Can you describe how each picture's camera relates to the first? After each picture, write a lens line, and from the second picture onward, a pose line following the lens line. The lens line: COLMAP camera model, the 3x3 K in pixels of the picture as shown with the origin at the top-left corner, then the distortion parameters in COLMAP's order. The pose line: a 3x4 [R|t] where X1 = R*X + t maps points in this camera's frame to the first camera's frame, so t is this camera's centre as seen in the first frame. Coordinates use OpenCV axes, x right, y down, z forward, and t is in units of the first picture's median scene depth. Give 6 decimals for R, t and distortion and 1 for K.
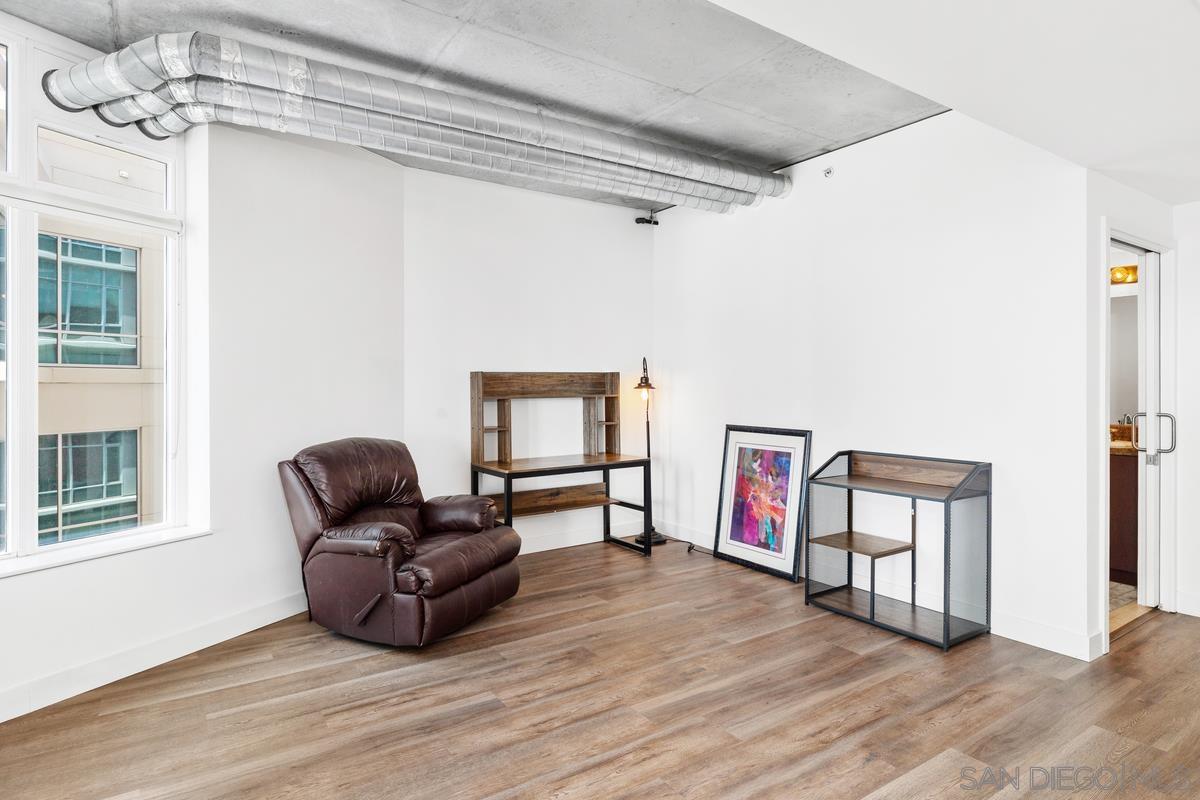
lens RADIAL K [[658.4, 0, 595.4], [0, 658.4, 379.9], [0, 0, 1]] dist [-0.003603, -0.000338]
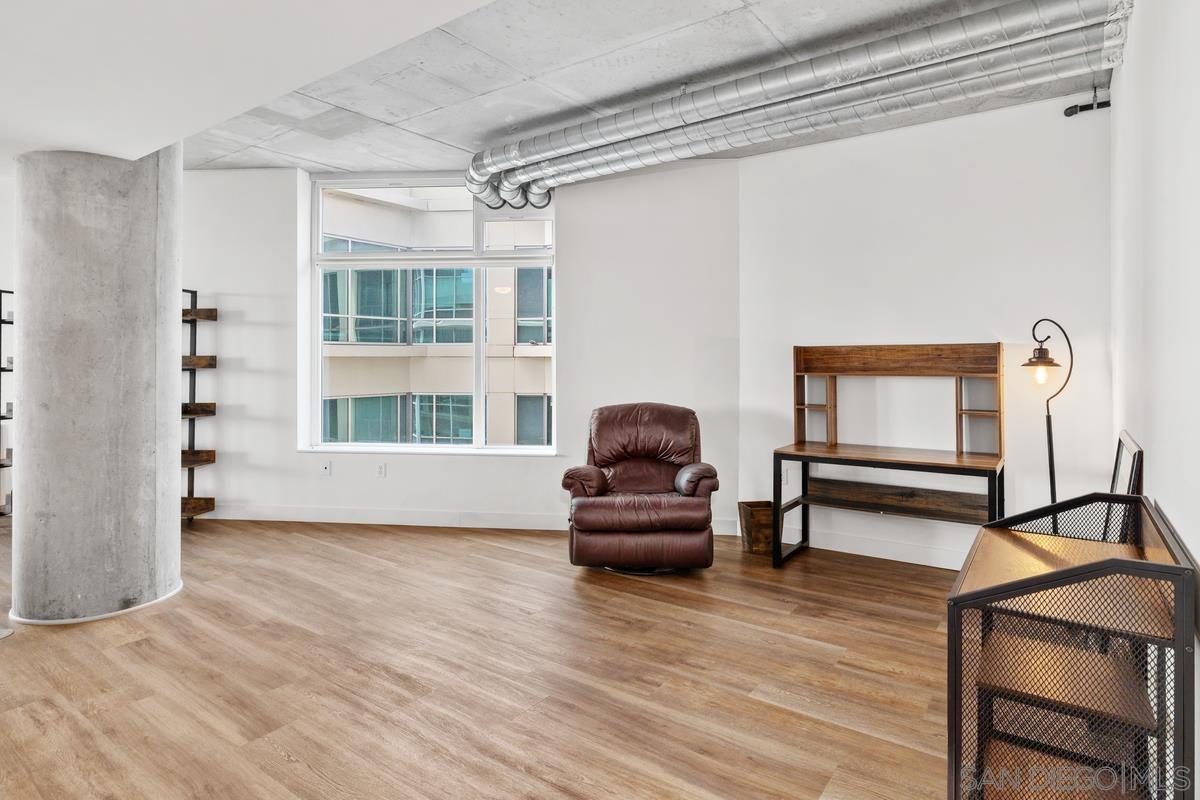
lens RADIAL K [[649.0, 0, 600.6], [0, 649.0, 350.0], [0, 0, 1]] dist [-0.001991, -0.000626]
pose [[0.351949, -0.009360, -0.935972, 0.586321], [0.006253, 0.999951, -0.007648, -0.001348], [0.935998, -0.003161, 0.351991, 0.384325]]
